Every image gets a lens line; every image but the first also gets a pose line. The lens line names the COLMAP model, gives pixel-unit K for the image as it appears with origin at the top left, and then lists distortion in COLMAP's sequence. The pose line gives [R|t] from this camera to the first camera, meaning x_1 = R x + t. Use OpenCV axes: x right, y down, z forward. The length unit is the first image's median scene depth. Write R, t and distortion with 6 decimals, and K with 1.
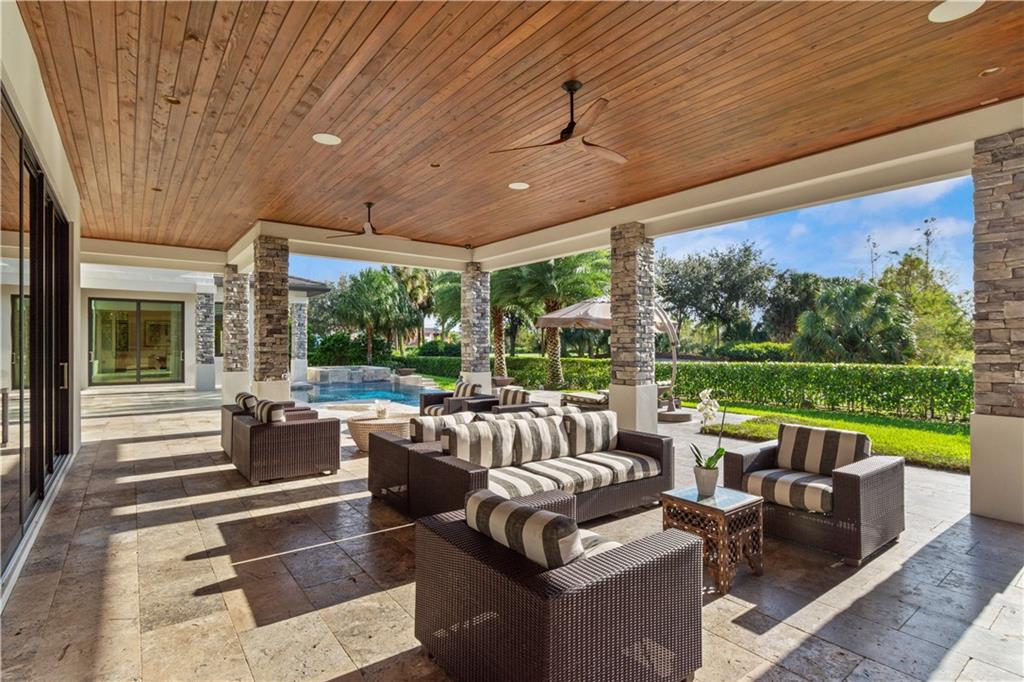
lens RADIAL K [[469.9, 0, 512.0], [0, 469.9, 341.0], [0, 0, 1]] dist [-0.034866, -0.000036]
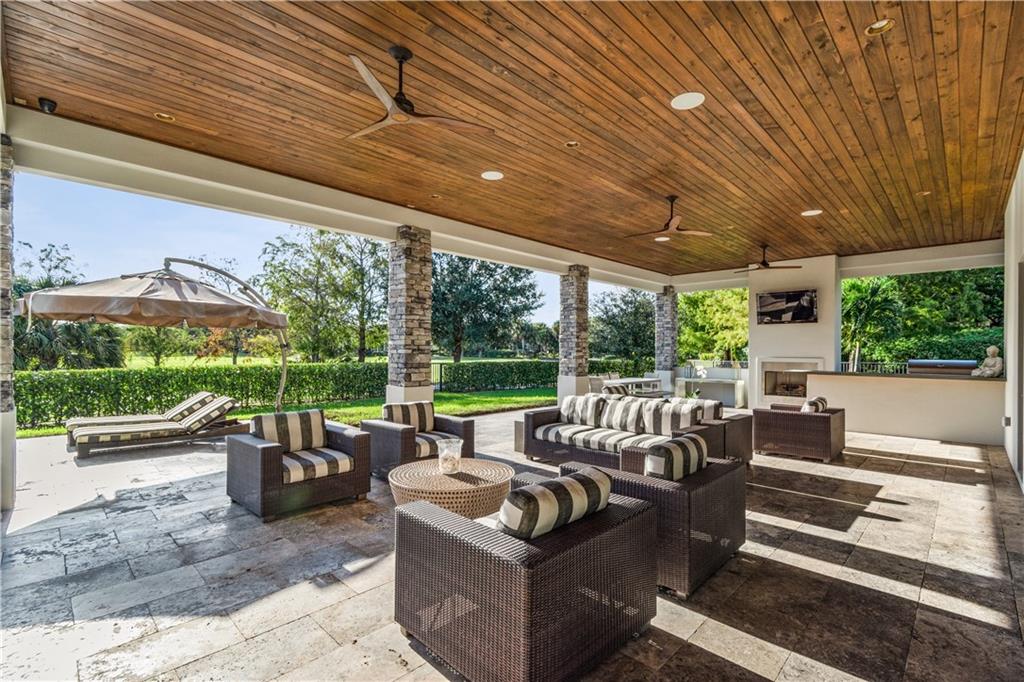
lens RADIAL K [[461.3, 0, 512.0], [0, 461.3, 341.0], [0, 0, 1]] dist [0.019996, -0.012449]
pose [[-0.101092, 0.026080, 0.994535, -0.925166], [-0.011677, 0.999556, -0.027399, 0.024385], [-0.994809, -0.014383, -0.100743, 1.077076]]
